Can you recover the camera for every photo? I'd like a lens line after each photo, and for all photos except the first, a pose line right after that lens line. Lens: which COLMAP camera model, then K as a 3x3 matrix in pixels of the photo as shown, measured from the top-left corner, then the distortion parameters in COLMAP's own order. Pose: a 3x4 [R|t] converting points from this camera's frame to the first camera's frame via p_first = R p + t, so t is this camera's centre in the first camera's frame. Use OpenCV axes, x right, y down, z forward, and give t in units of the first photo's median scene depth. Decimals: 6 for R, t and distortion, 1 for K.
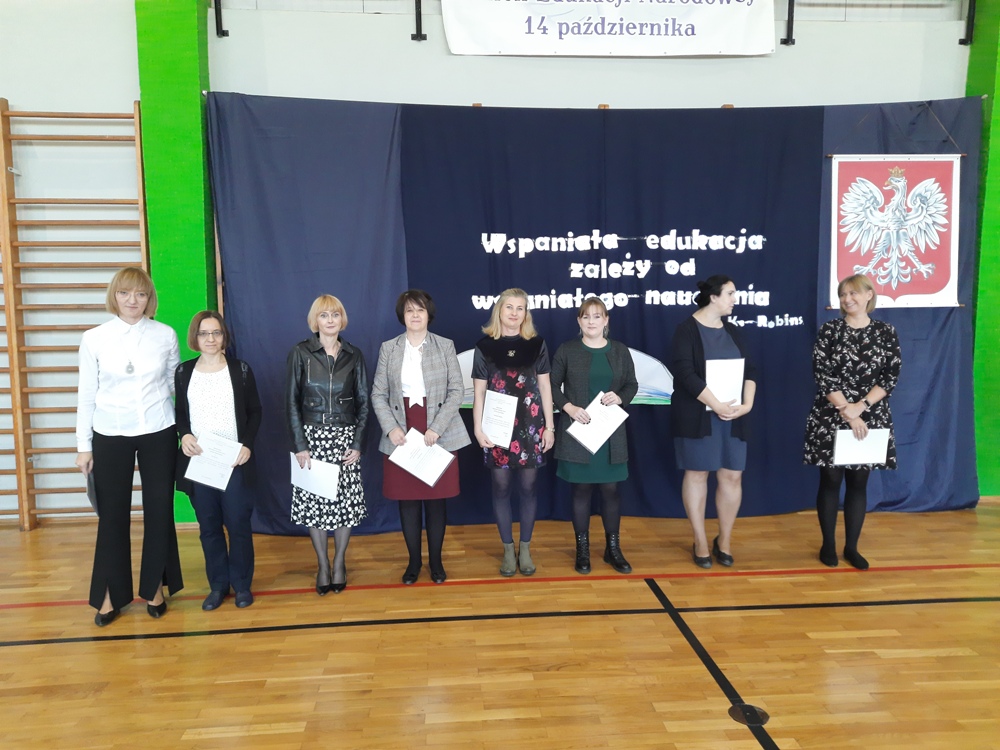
lens RADIAL K [[733.6, 0, 494.7], [0, 733.6, 366.3], [0, 0, 1]] dist [0.056220, -0.038640]
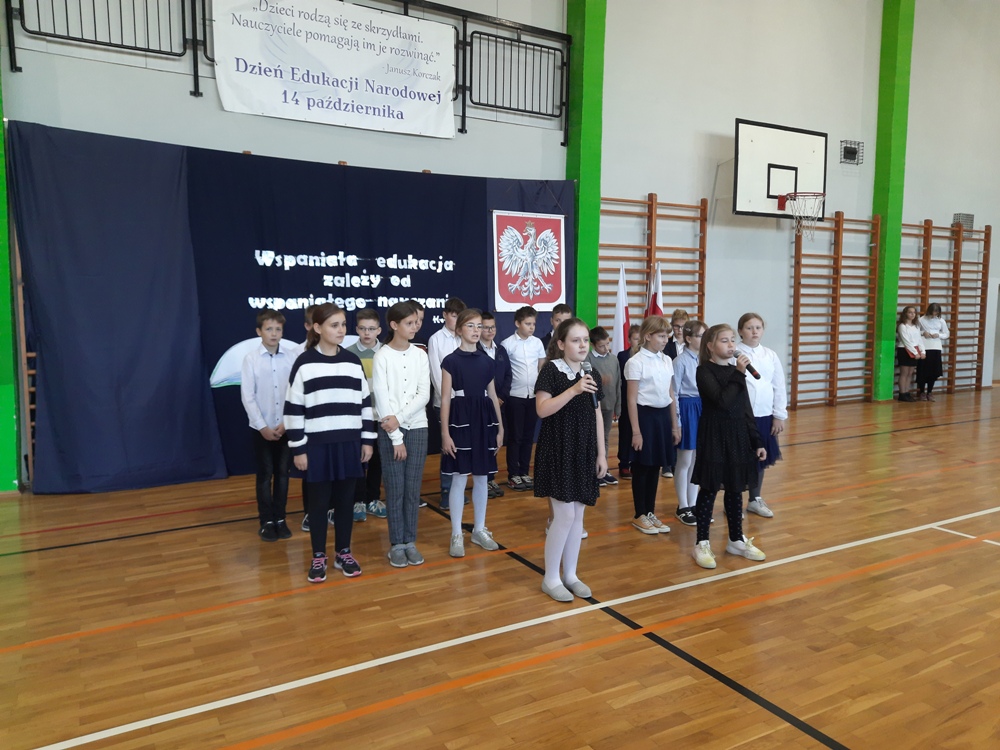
lens RADIAL K [[733.6, 0, 501.7], [0, 733.6, 369.8], [0, 0, 1]] dist [0.056220, -0.038640]
pose [[0.902687, -0.025290, 0.429555, -0.191096], [0.027676, 0.999617, 0.000691, 0.043516], [-0.429408, 0.011265, 0.903041, -0.377444]]
